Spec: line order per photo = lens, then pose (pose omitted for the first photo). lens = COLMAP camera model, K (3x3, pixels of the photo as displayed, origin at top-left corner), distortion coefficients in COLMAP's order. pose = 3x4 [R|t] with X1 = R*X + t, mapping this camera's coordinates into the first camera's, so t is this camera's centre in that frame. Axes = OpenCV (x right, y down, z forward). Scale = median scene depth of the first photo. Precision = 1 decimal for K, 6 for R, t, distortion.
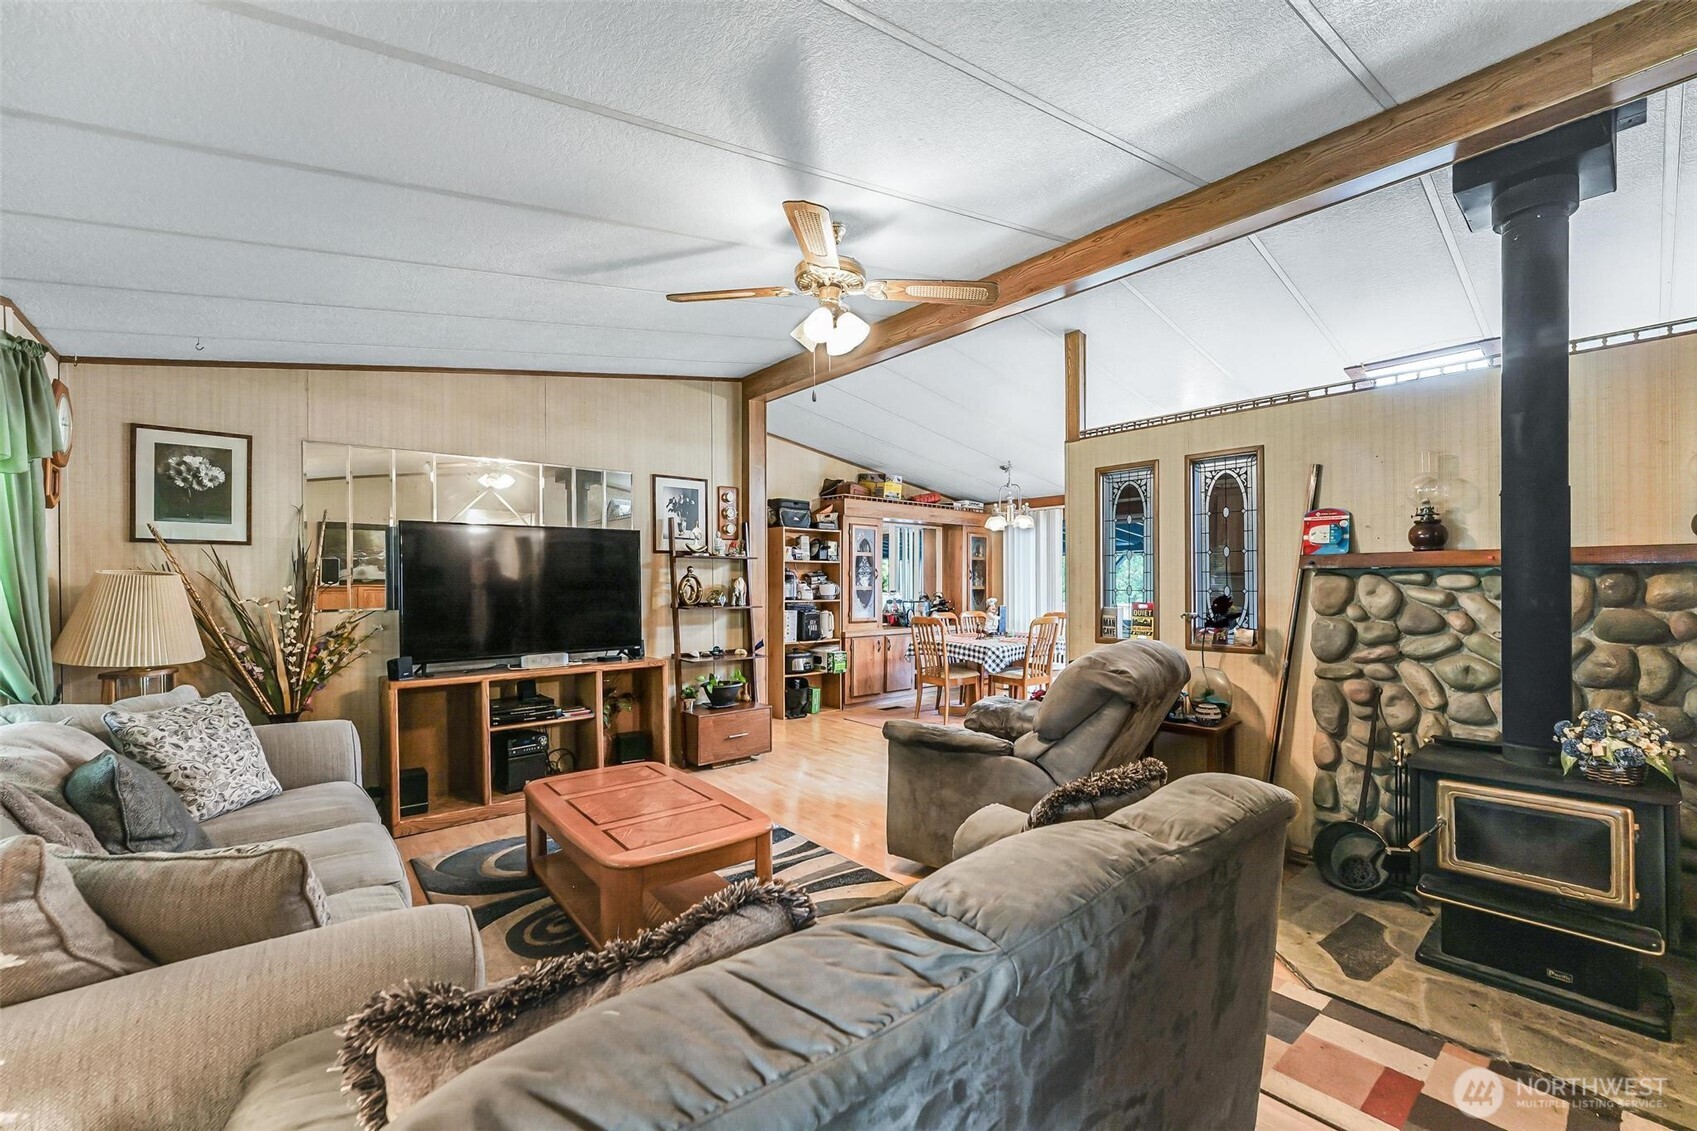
lens RADIAL K [[700.2, 0, 853.1], [0, 700.2, 578.3], [0, 0, 1]] dist [-0.007215, 0.001235]
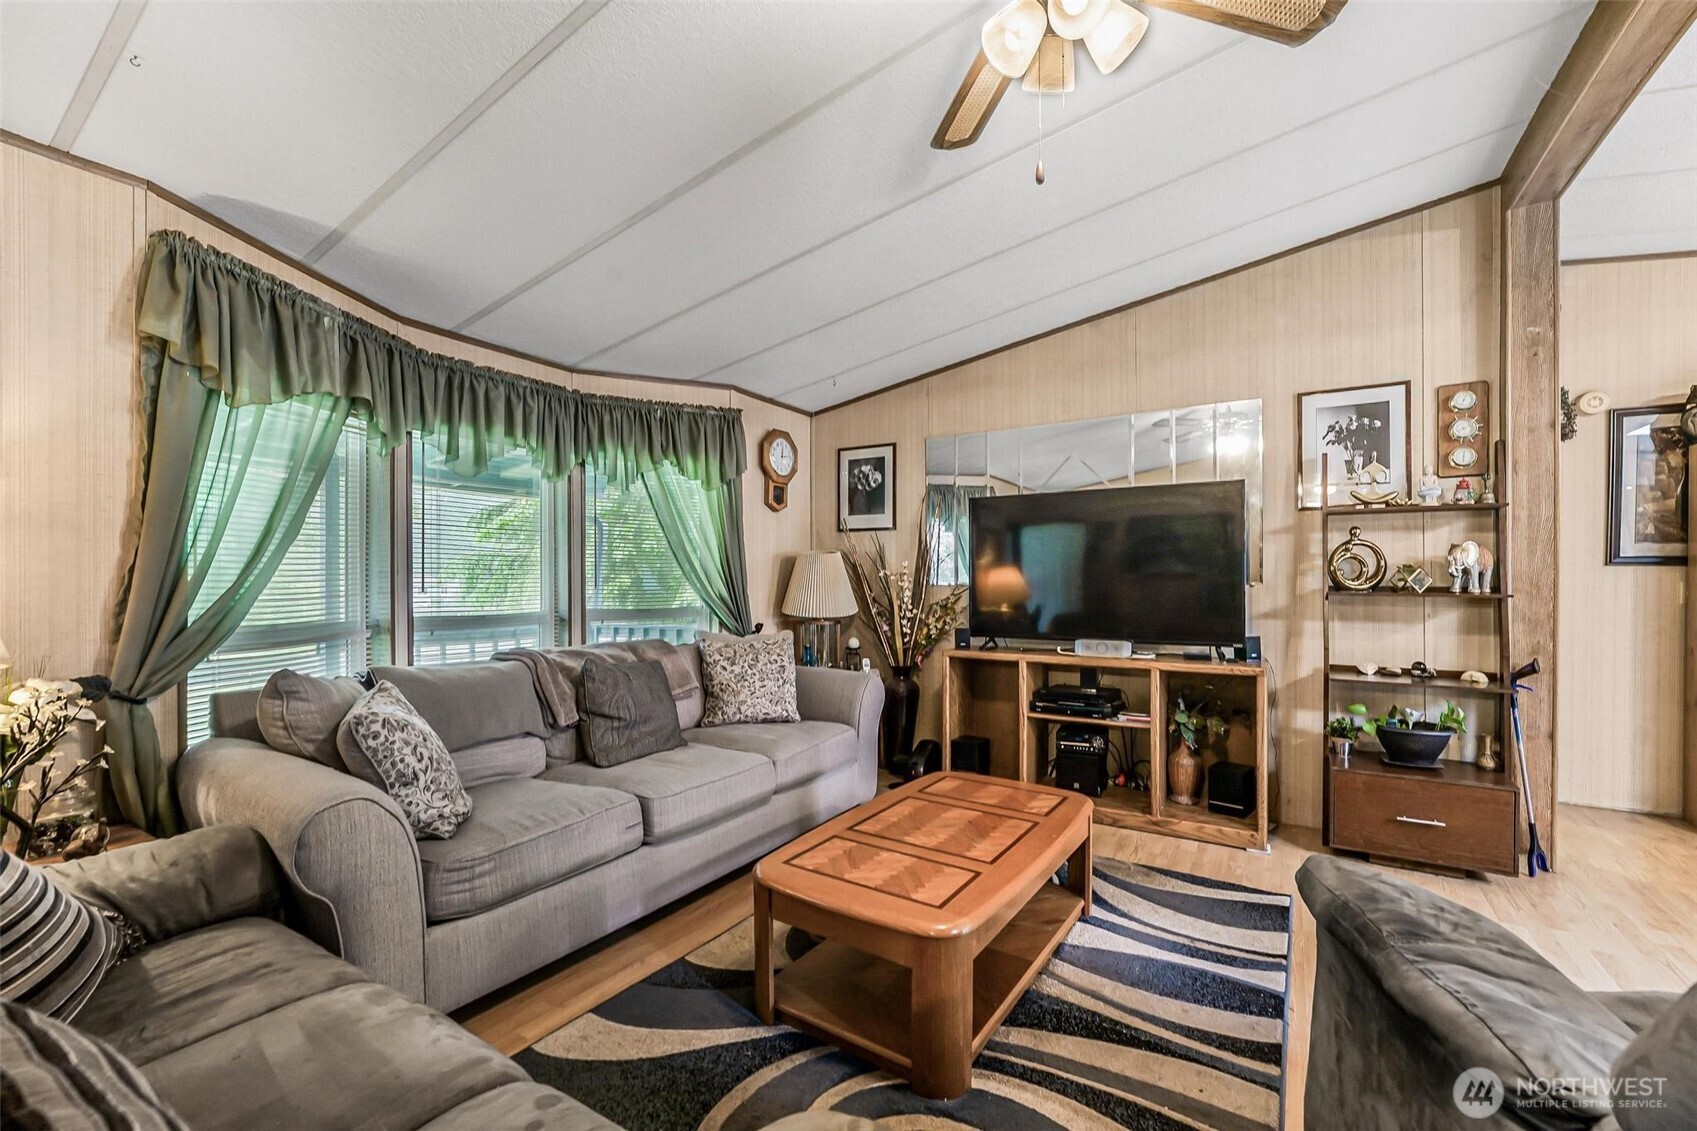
lens RADIAL K [[700.2, 0, 851.6], [0, 700.2, 579.6], [0, 0, 1]] dist [-0.007215, 0.001235]
pose [[0.294428, 0.007134, -0.955647, 0.299429], [0.004289, 0.999952, 0.008786, 0.028923], [0.955664, -0.006686, 0.294383, 0.508300]]
